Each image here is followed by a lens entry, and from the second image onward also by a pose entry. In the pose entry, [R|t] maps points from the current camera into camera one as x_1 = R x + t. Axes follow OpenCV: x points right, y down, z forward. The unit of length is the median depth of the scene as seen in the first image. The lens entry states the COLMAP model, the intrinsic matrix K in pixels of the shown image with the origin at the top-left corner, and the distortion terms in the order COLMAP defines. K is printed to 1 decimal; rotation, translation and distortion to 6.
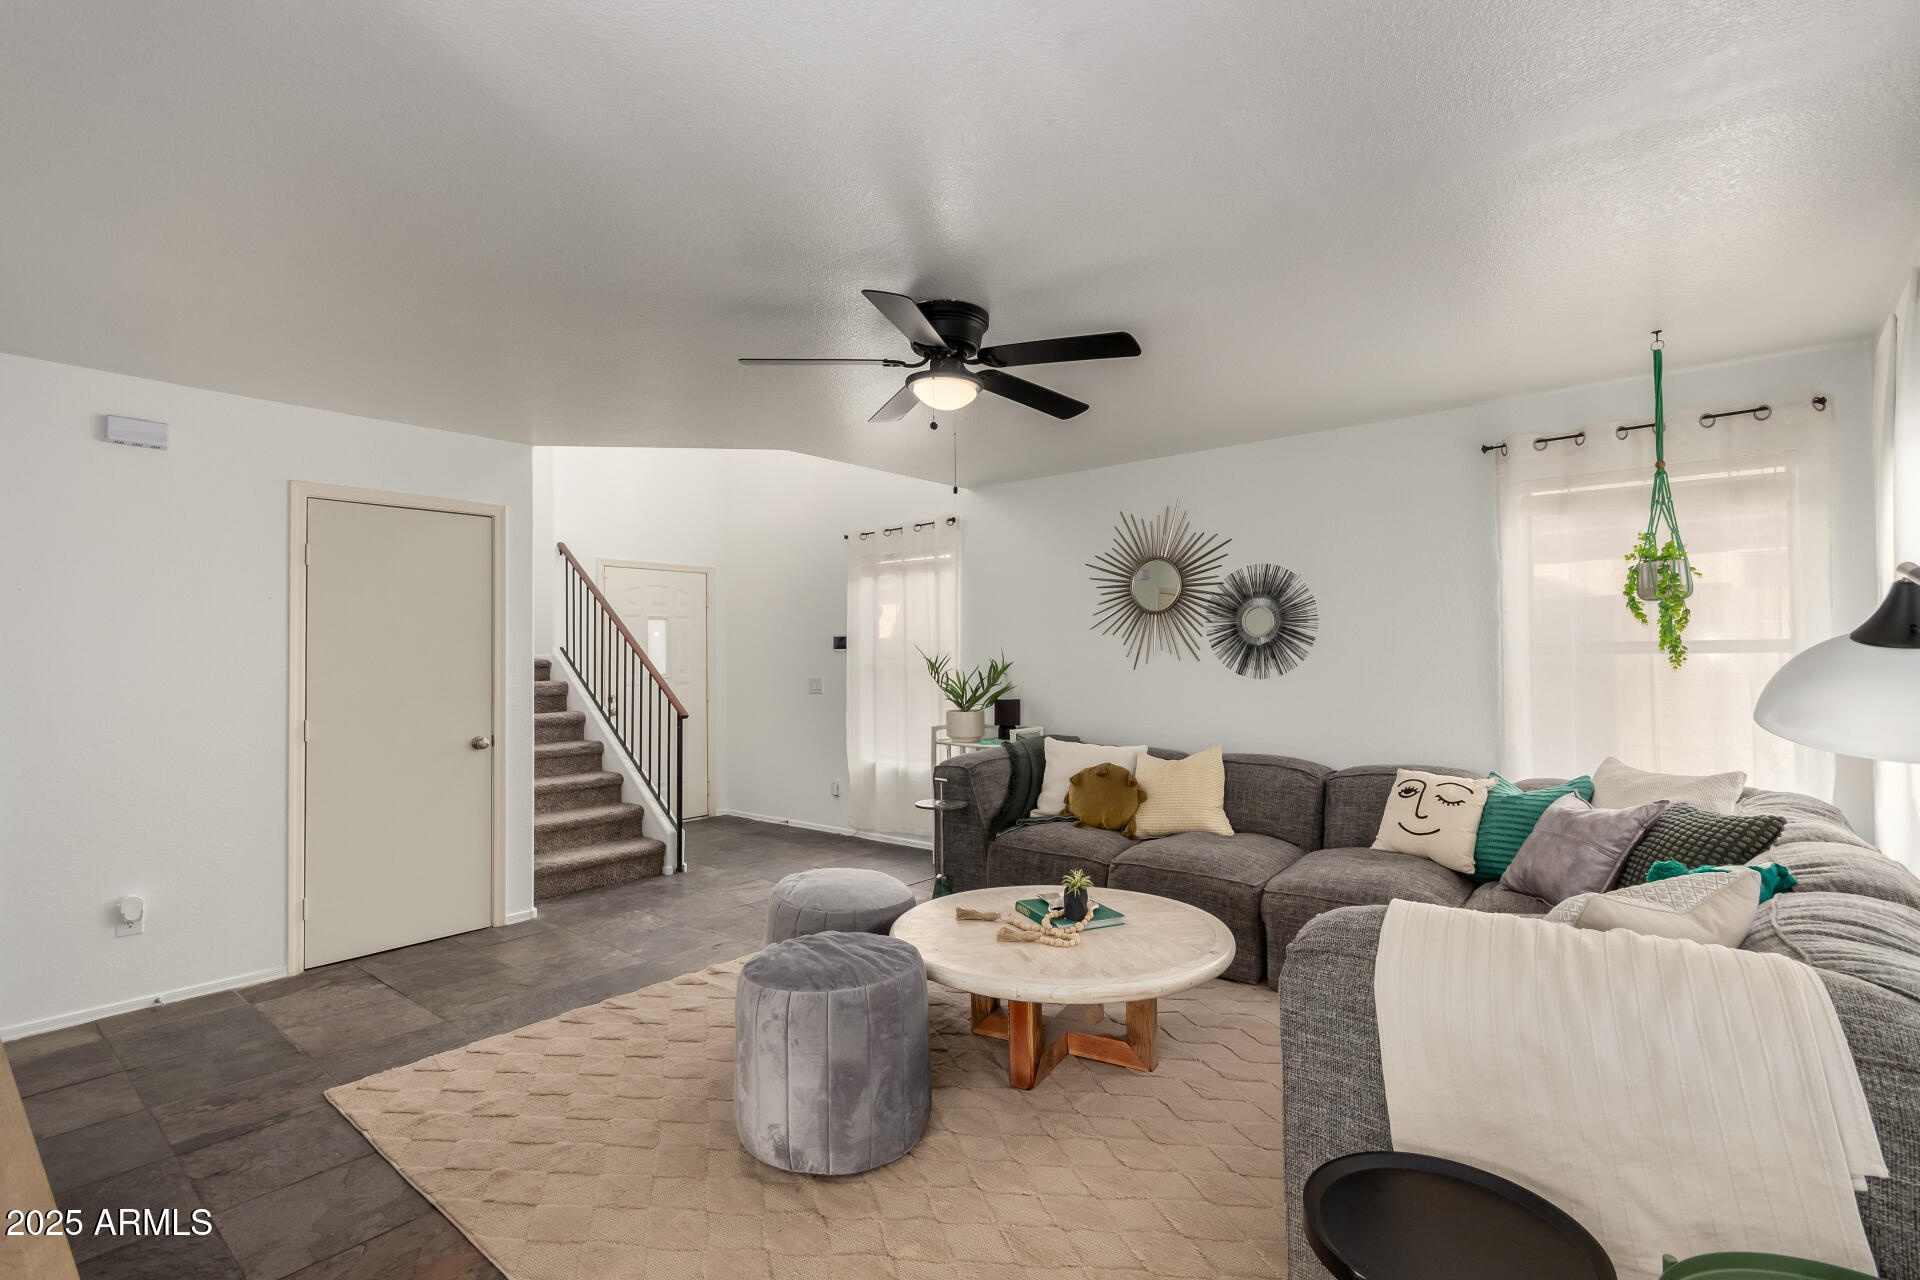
lens RADIAL K [[889.0, 0, 976.7], [0, 889.0, 637.7], [0, 0, 1]] dist [0.005318, 0.000299]
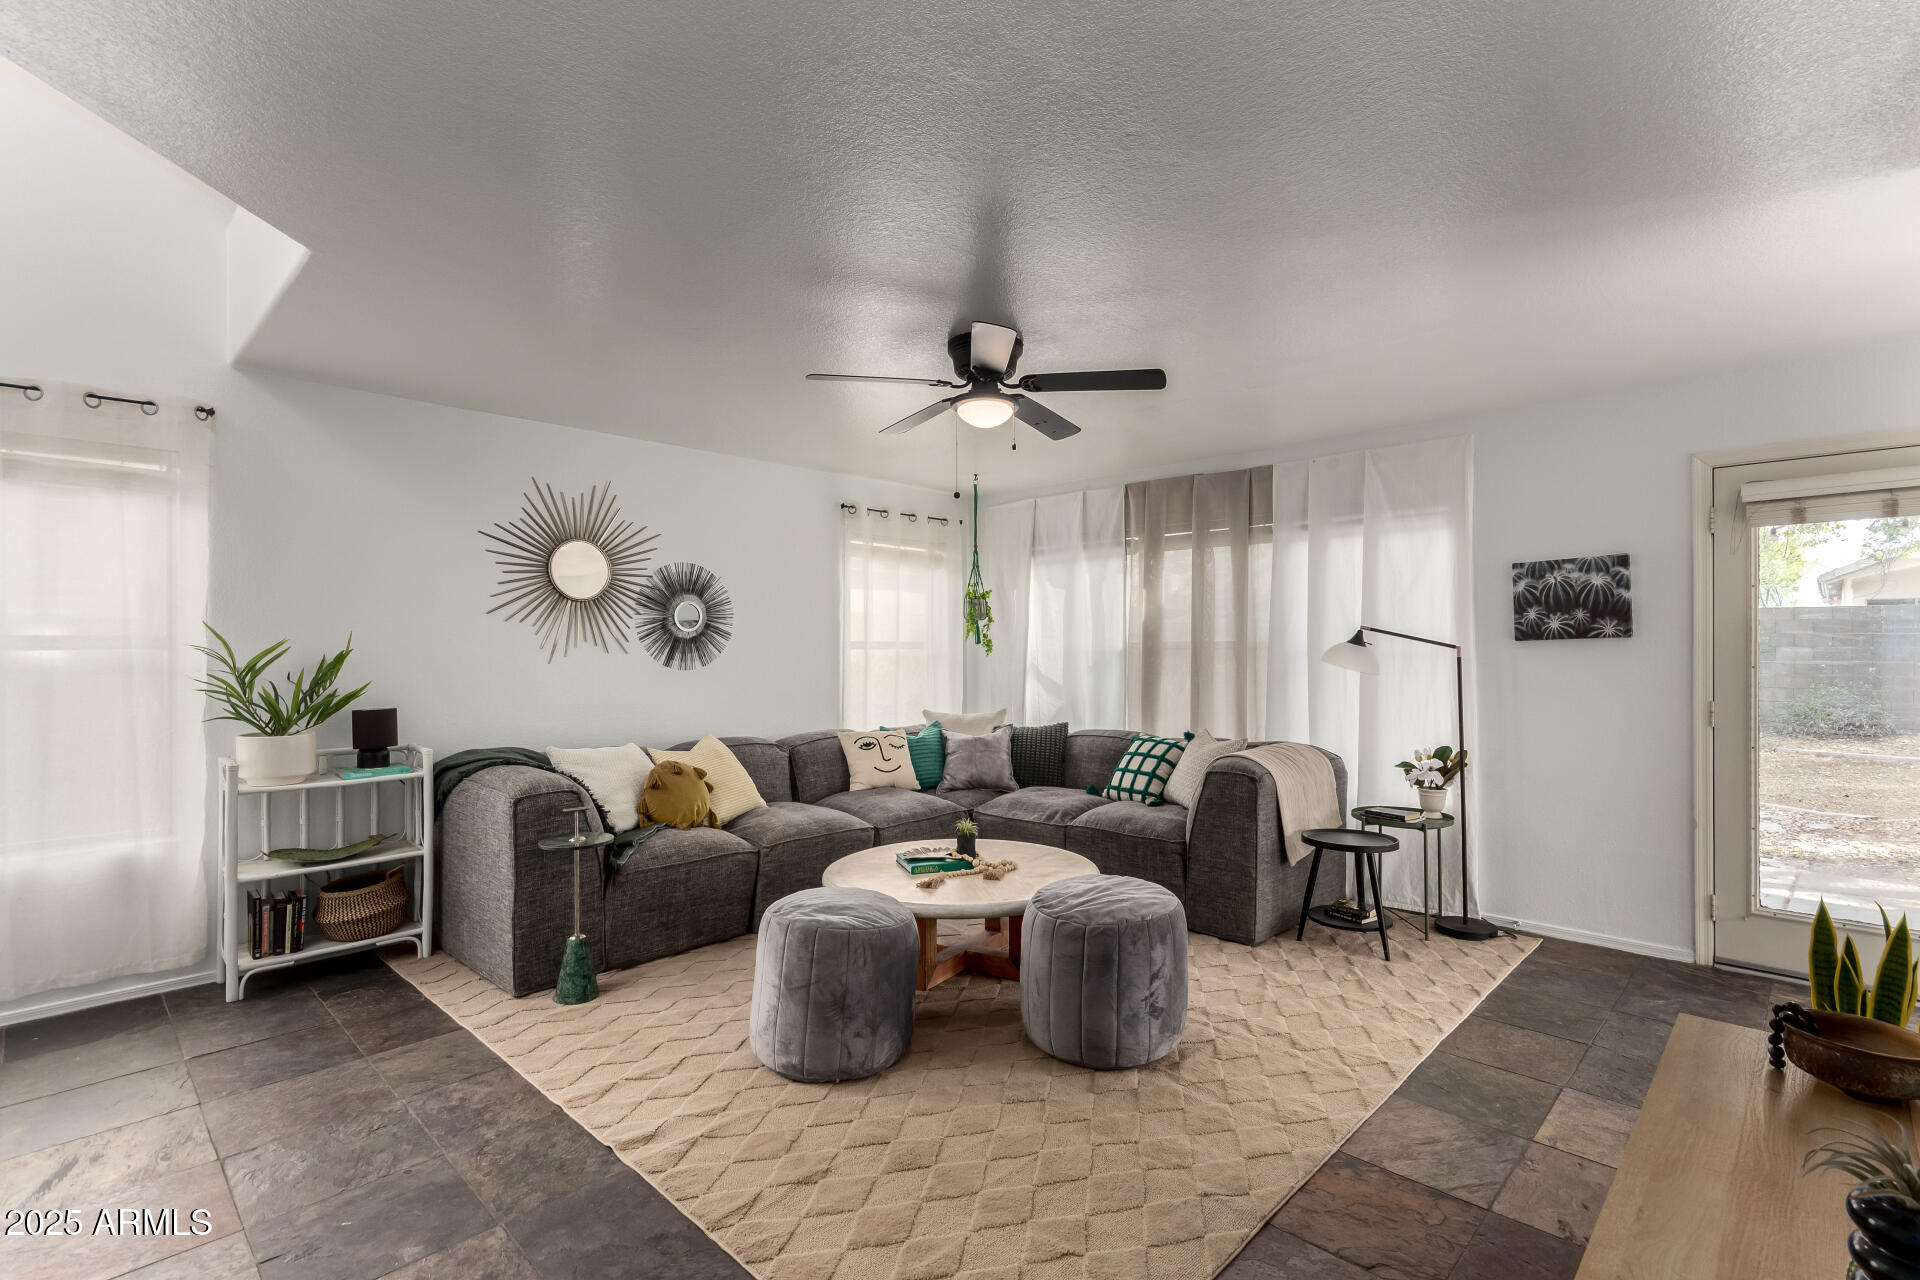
lens RADIAL K [[889.0, 0, 976.0], [0, 889.0, 649.4], [0, 0, 1]] dist [0.005318, 0.000299]
pose [[0.073204, 0.006628, 0.997295, -0.711043], [-0.018943, 0.999807, -0.005255, 0.020041], [-0.997137, -0.018507, 0.073315, 0.564318]]
